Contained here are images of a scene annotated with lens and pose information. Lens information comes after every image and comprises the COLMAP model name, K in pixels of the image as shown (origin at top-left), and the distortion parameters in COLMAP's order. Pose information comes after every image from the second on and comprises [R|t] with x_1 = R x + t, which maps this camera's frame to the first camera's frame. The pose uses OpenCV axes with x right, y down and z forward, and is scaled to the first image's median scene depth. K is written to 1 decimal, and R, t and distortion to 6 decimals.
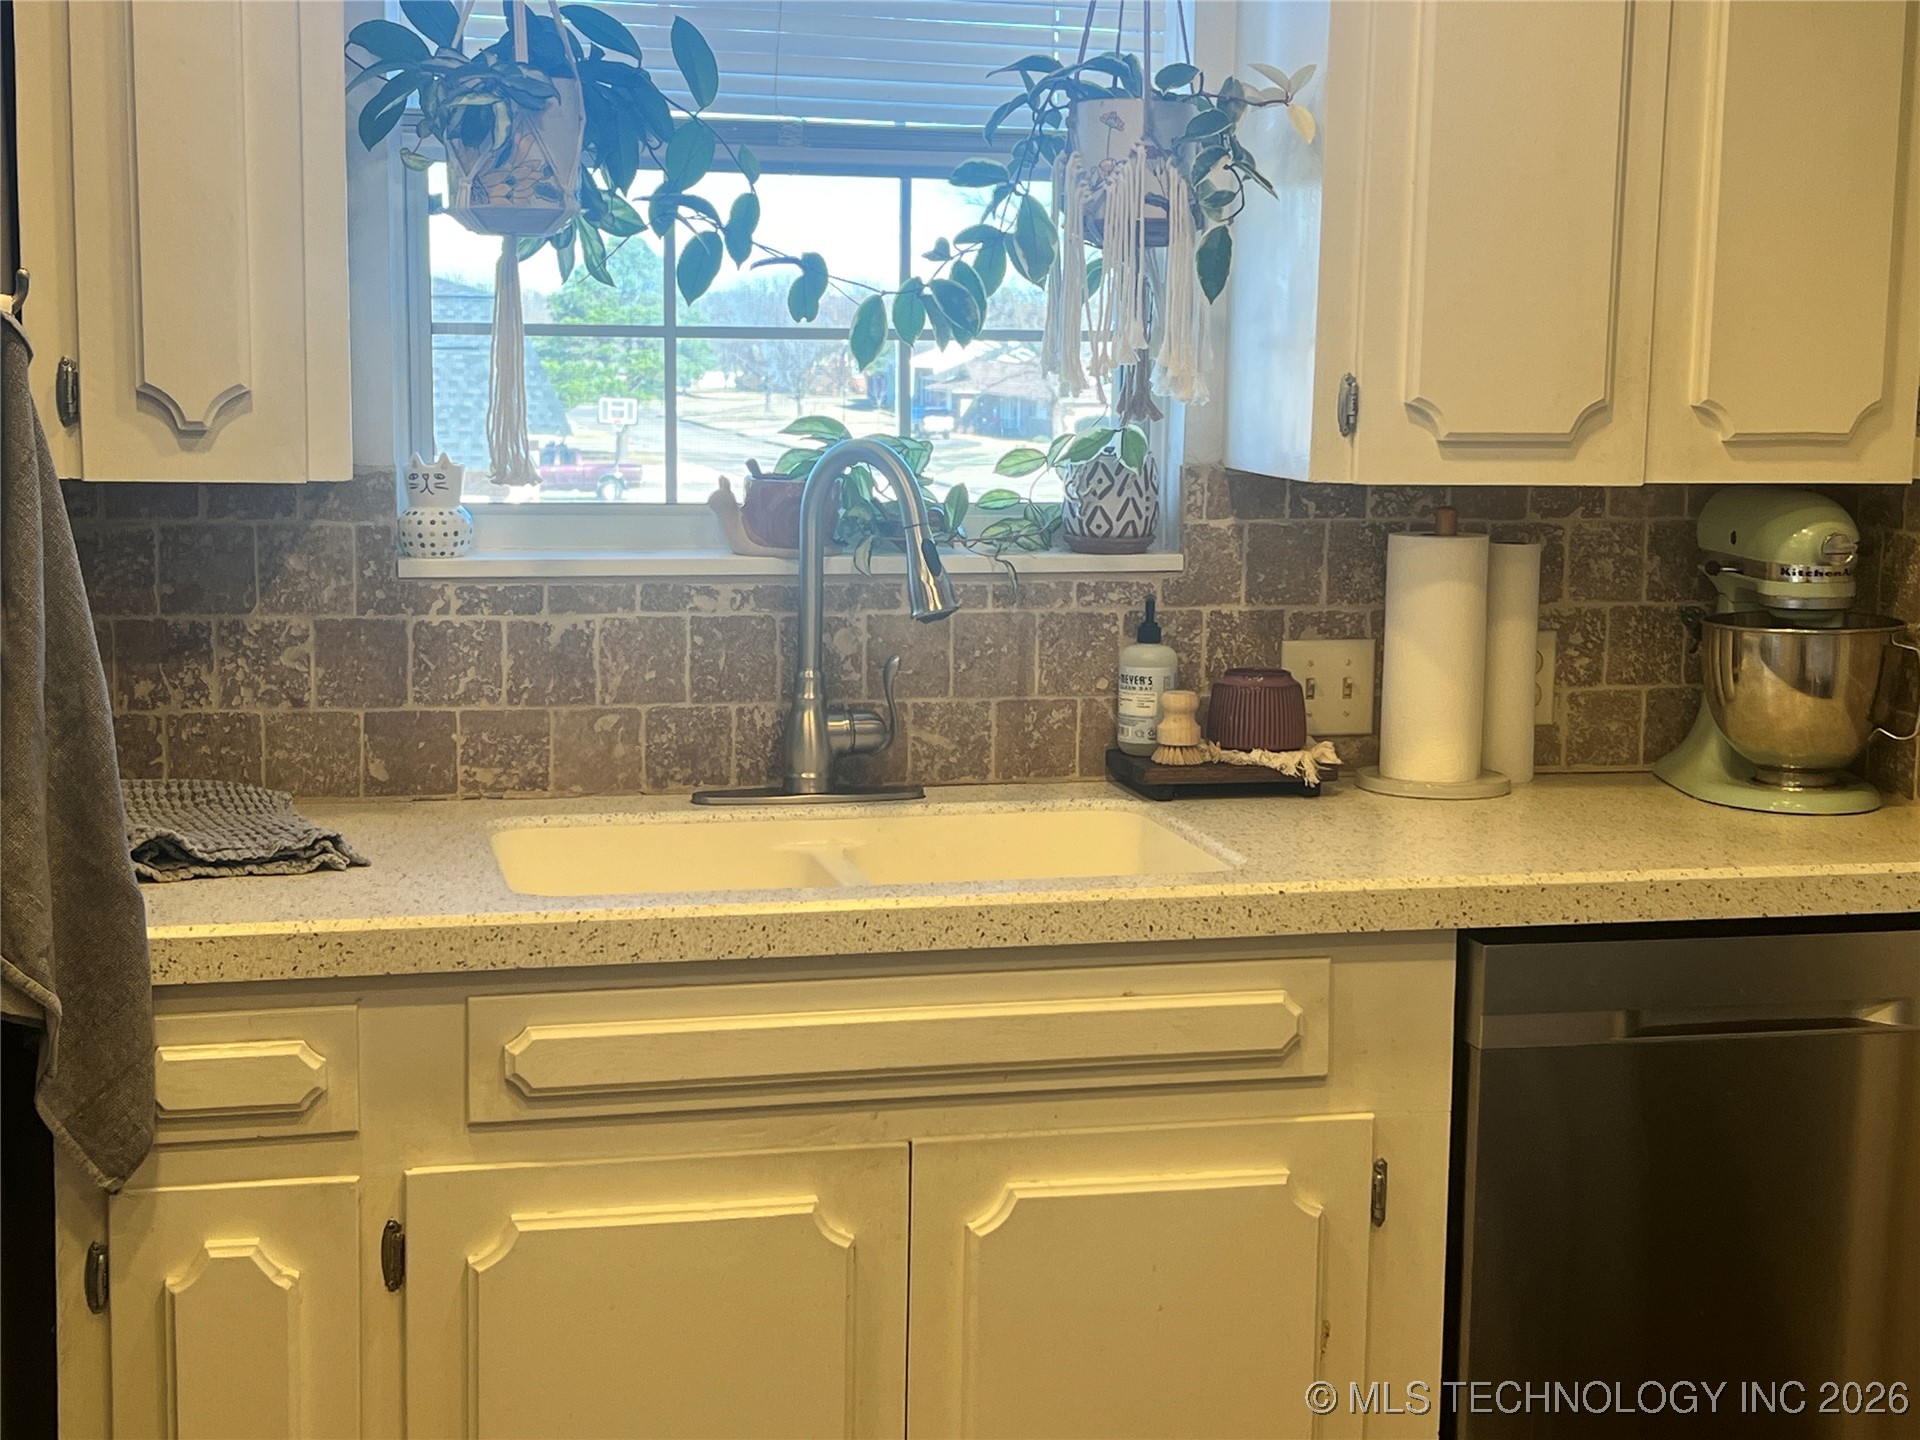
lens RADIAL K [[2874.2, 0, 962.5], [0, 2874.2, 750.2], [0, 0, 1]] dist [0.132001, -0.112728]
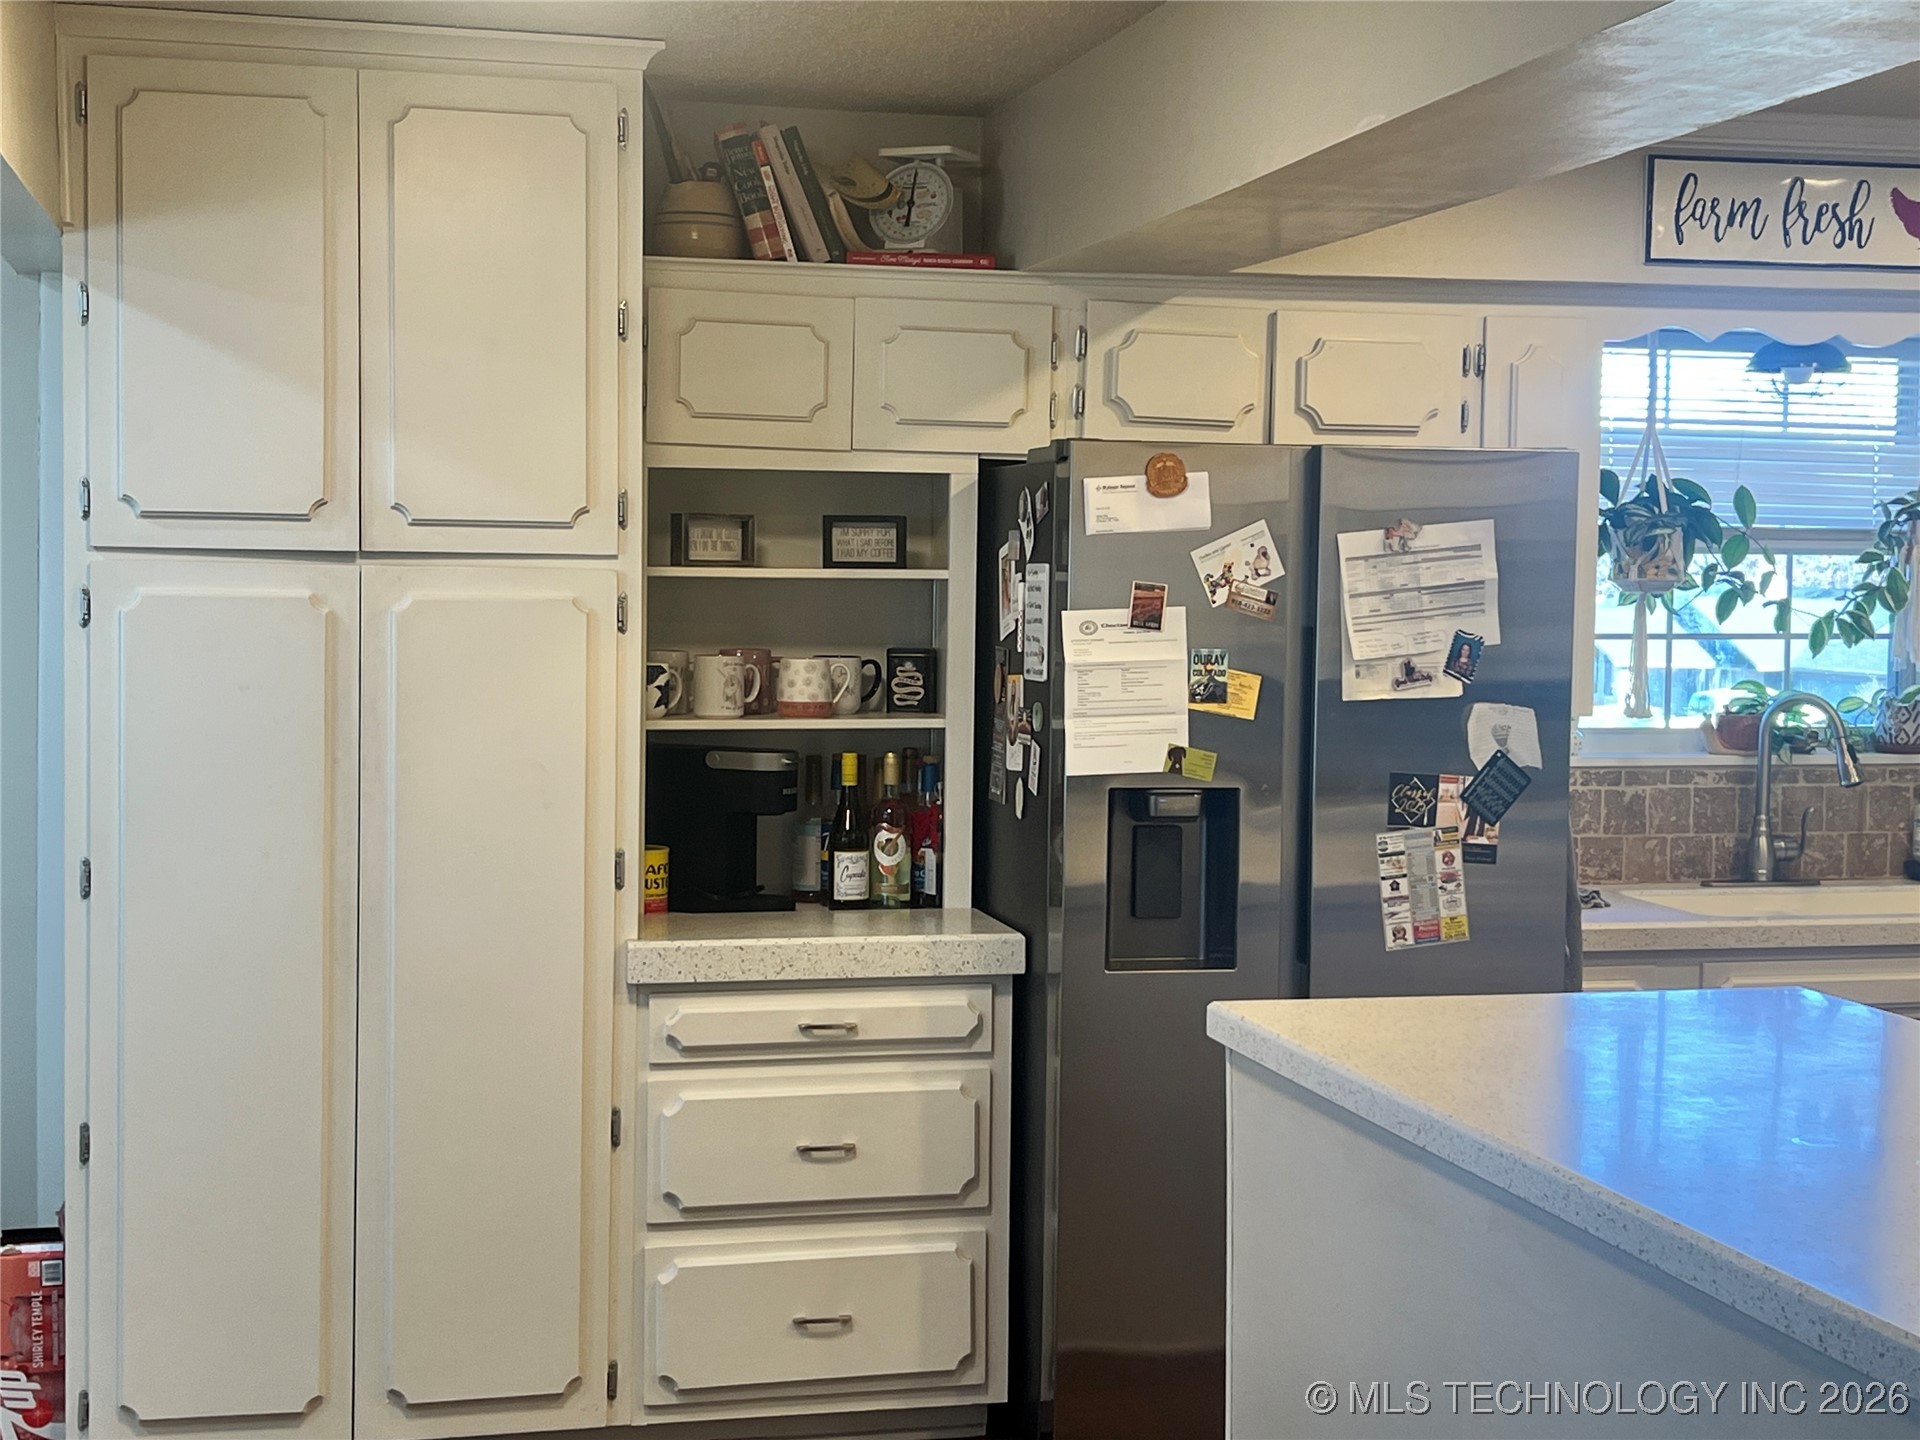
lens RADIAL K [[2874.2, 0, 962.5], [0, 2874.2, 750.2], [0, 0, 1]] dist [0.132001, -0.112728]
pose [[0.999989, -0.004147, -0.002304, -0.569290], [0.003936, 0.996377, -0.084951, 0.088294], [0.002648, 0.084941, 0.996382, -0.887592]]
